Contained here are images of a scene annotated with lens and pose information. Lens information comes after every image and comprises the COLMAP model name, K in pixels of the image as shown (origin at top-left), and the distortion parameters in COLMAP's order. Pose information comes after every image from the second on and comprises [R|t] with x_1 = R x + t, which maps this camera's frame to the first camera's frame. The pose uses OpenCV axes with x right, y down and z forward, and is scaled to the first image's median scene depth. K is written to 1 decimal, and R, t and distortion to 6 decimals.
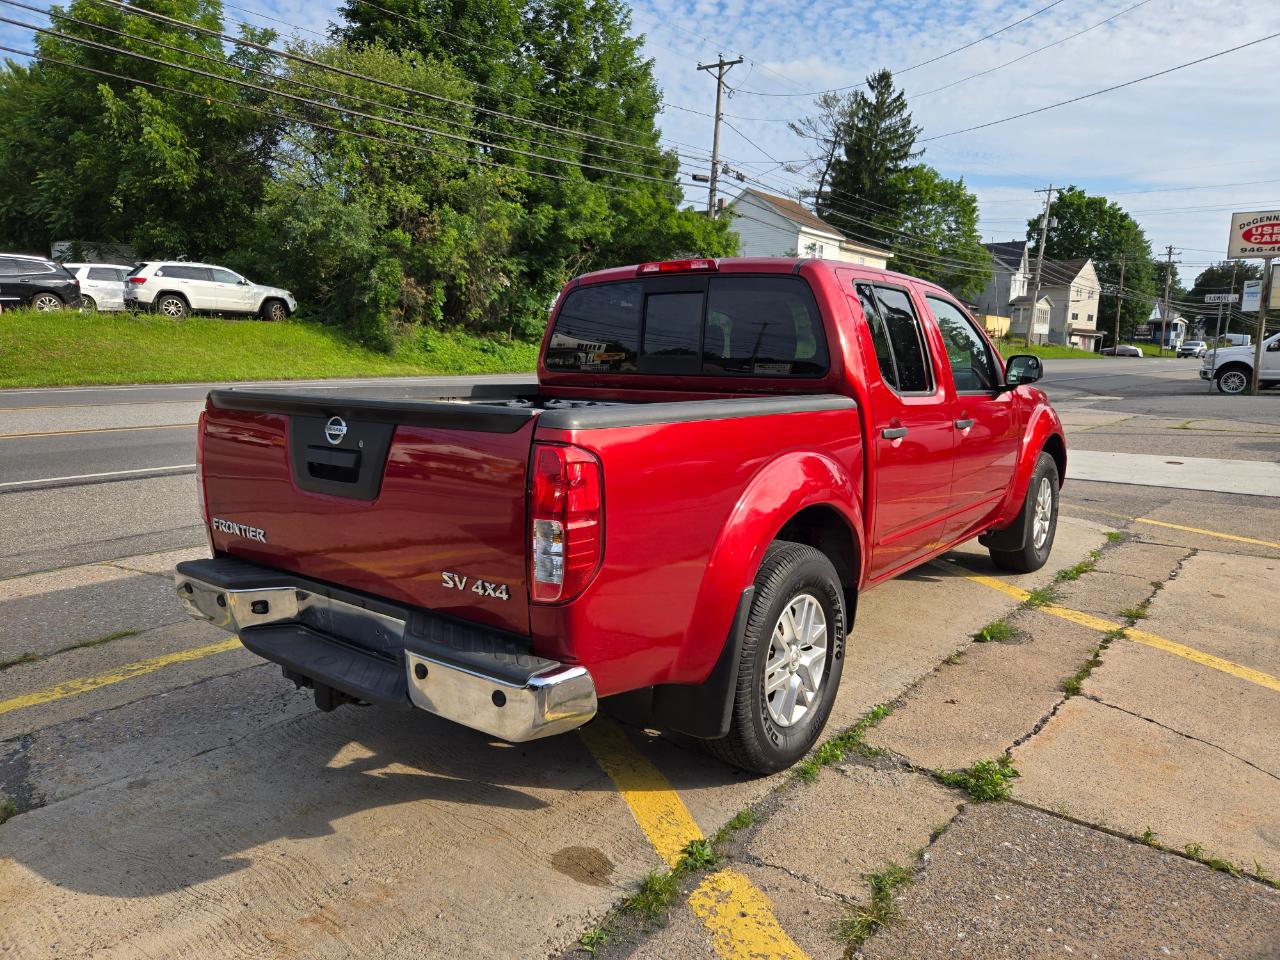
lens RADIAL K [[867.0, 0, 642.4], [0, 867.0, 476.3], [0, 0, 1]] dist [0.063032, -0.048337]
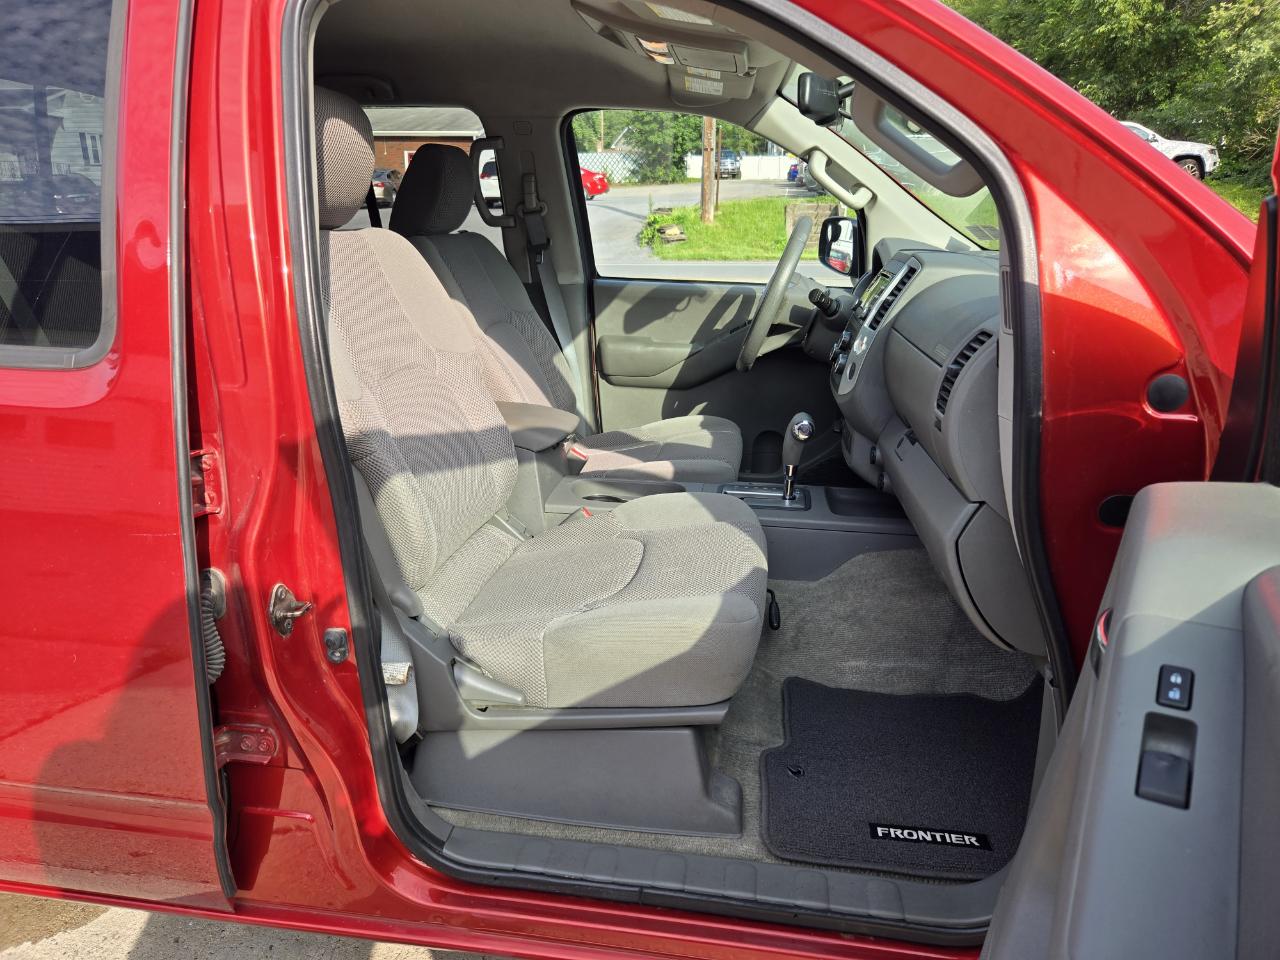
lens RADIAL K [[857.1, 0, 636.9], [0, 857.1, 469.3], [0, 0, 1]] dist [0.069295, -0.049951]
pose [[0.487135, 0.238155, -0.840227, 0.082923], [-0.126434, 0.971195, 0.201975, -0.018824], [0.864126, 0.007844, 0.503214, 0.141417]]
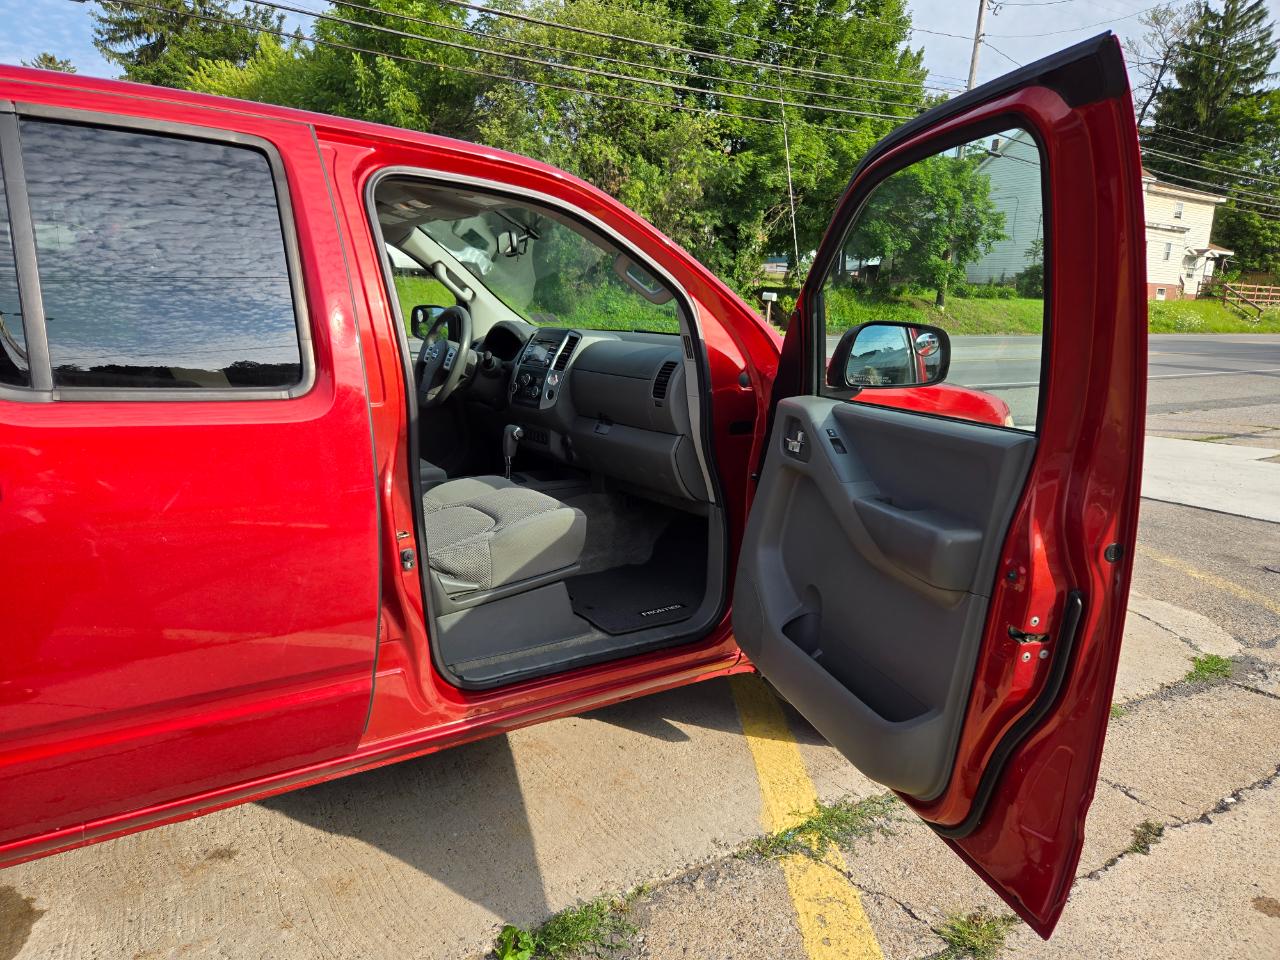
lens RADIAL K [[856.3, 0, 616.3], [0, 856.3, 477.7], [0, 0, 1]] dist [0.054057, -0.036093]
pose [[0.943351, 0.075806, -0.323020, 0.080765], [-0.061221, 0.996603, 0.055091, -0.012289], [0.326099, -0.032195, 0.944787, 0.094273]]
